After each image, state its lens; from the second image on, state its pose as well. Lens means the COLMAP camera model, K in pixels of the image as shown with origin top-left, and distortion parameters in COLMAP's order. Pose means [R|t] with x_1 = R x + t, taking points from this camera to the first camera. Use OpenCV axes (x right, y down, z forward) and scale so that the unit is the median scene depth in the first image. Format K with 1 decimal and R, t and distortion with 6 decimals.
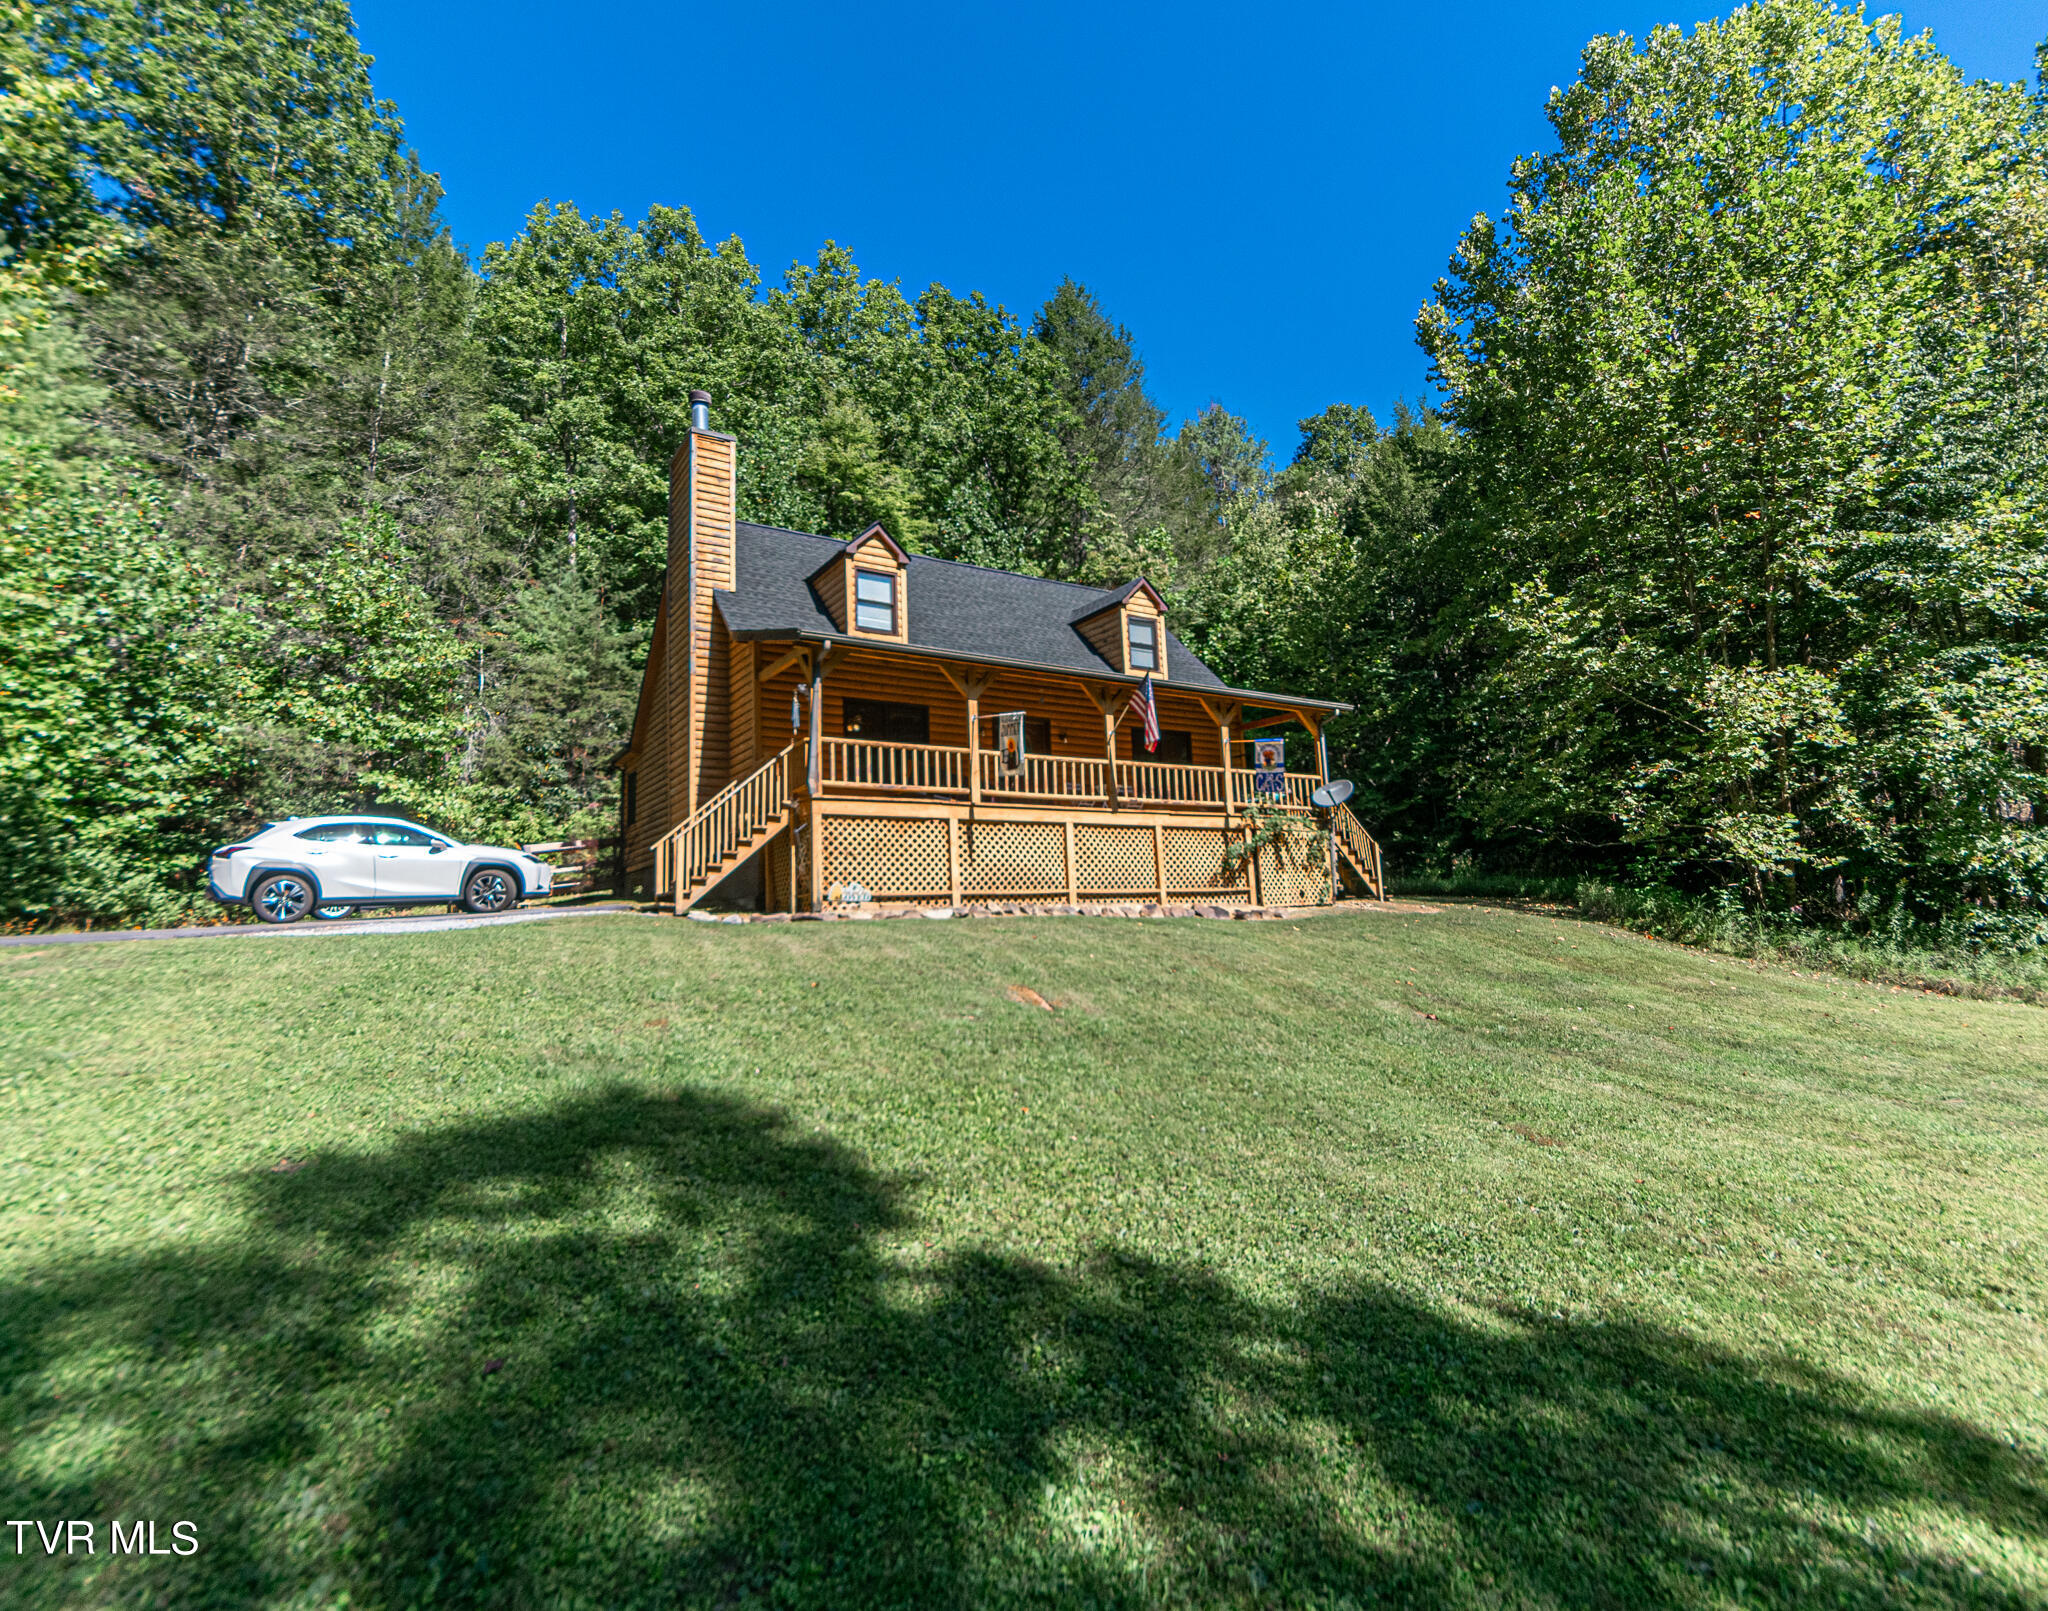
lens RADIAL K [[964.0, 0, 1024.0], [0, 964.0, 805.5], [0, 0, 1]] dist [0.013834, -0.014229]
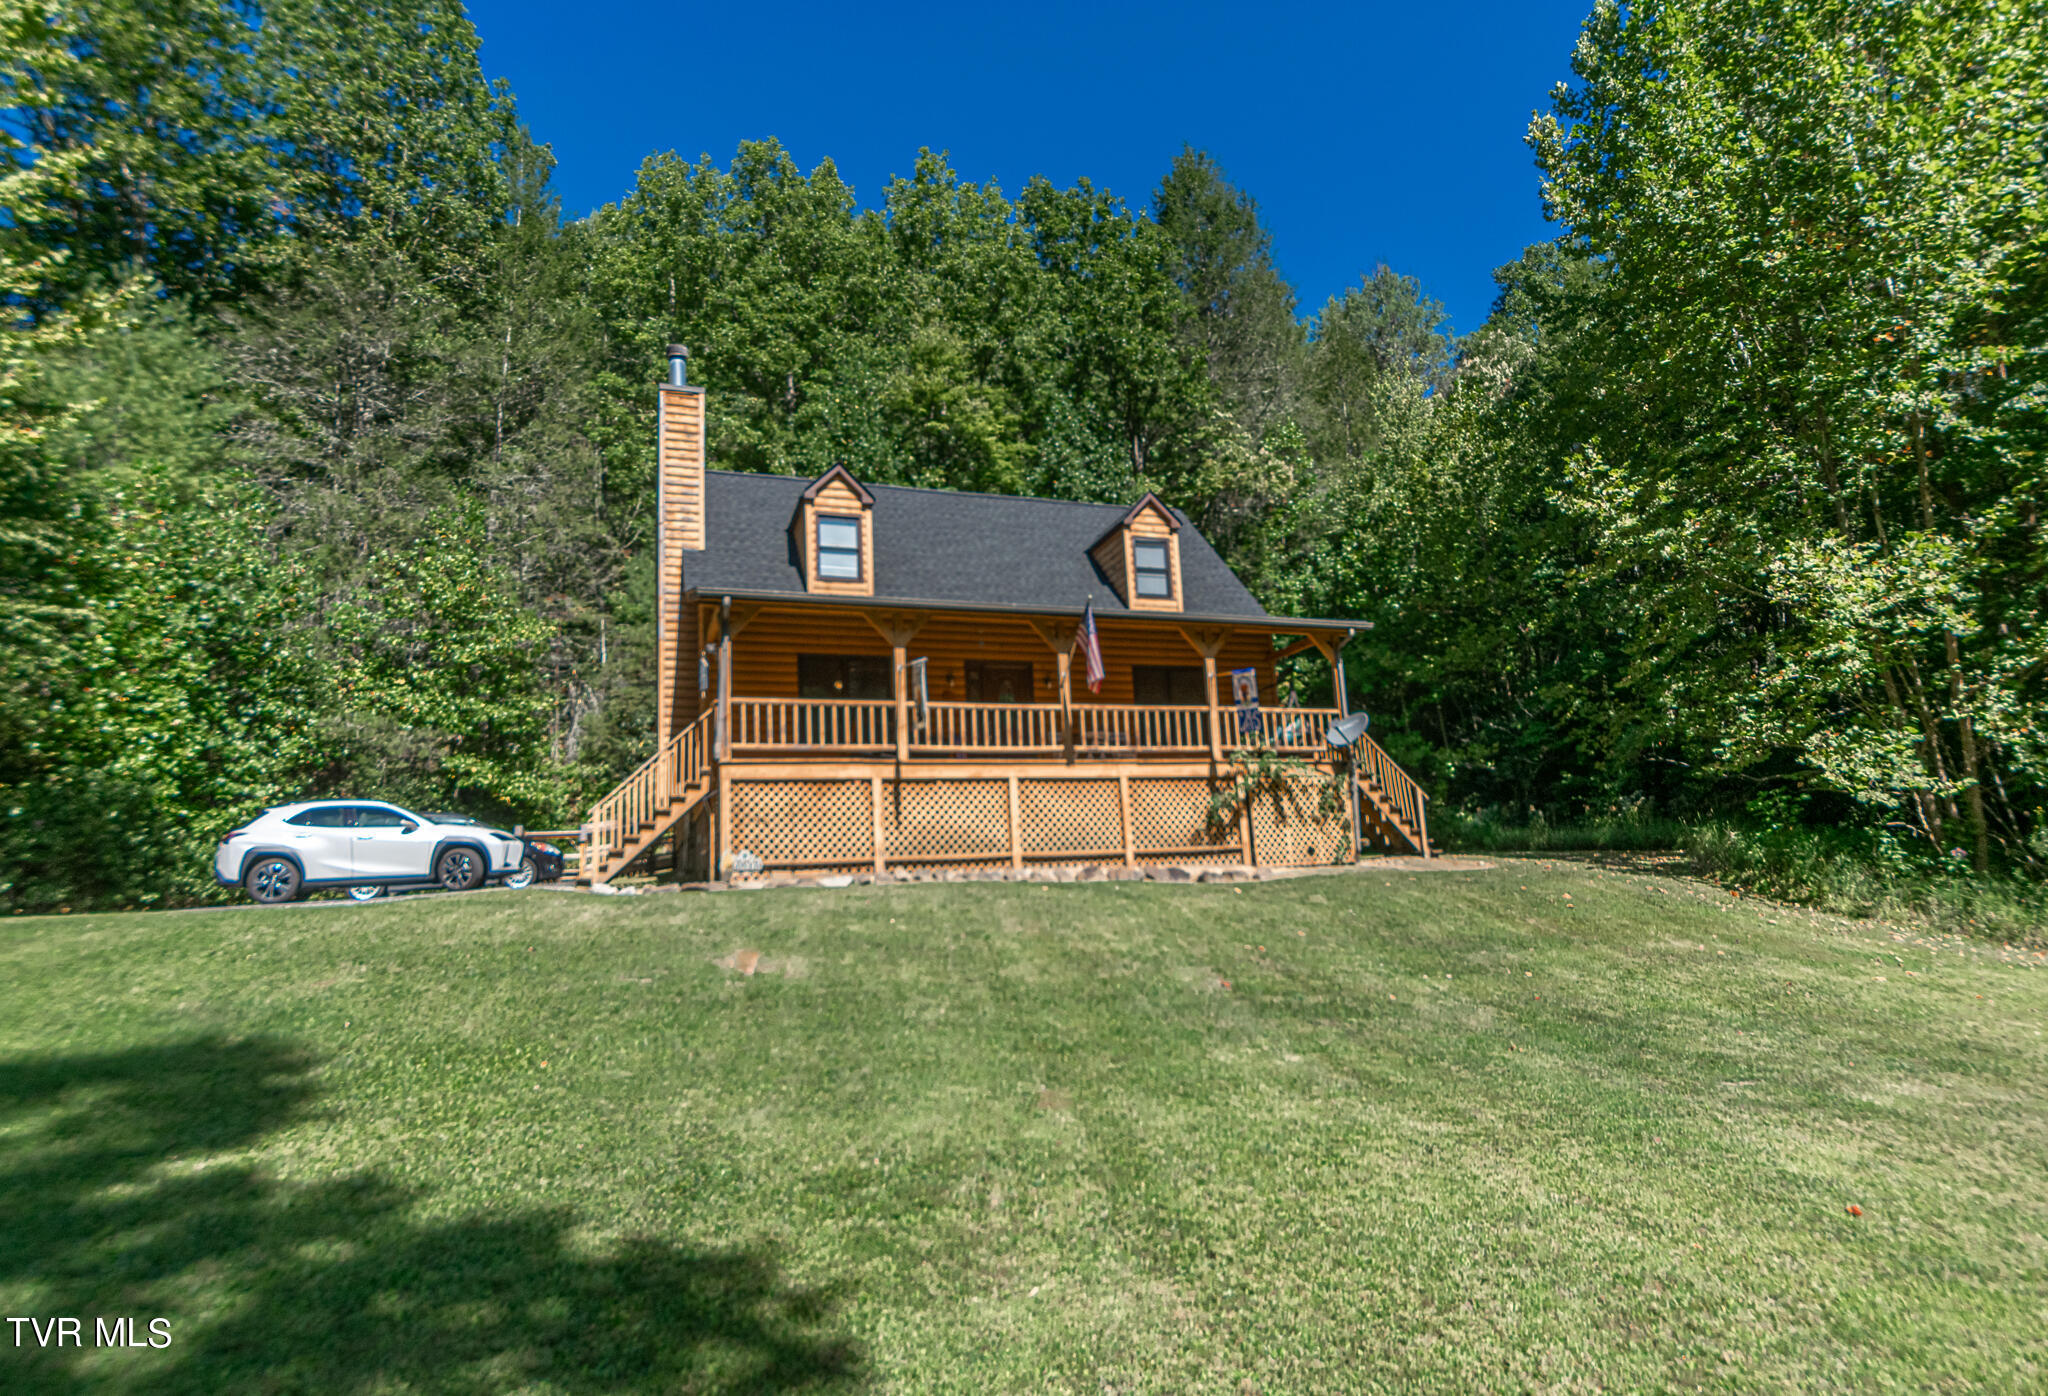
lens RADIAL K [[1131.1, 0, 1024.4], [0, 1131.1, 744.7], [0, 0, 1]] dist [0.016012, -0.024982]
pose [[0.973682, -0.047920, -0.222817, 0.258490], [0.043666, 0.998758, -0.023982, 0.011440], [0.223689, 0.013621, 0.974565, -0.016045]]
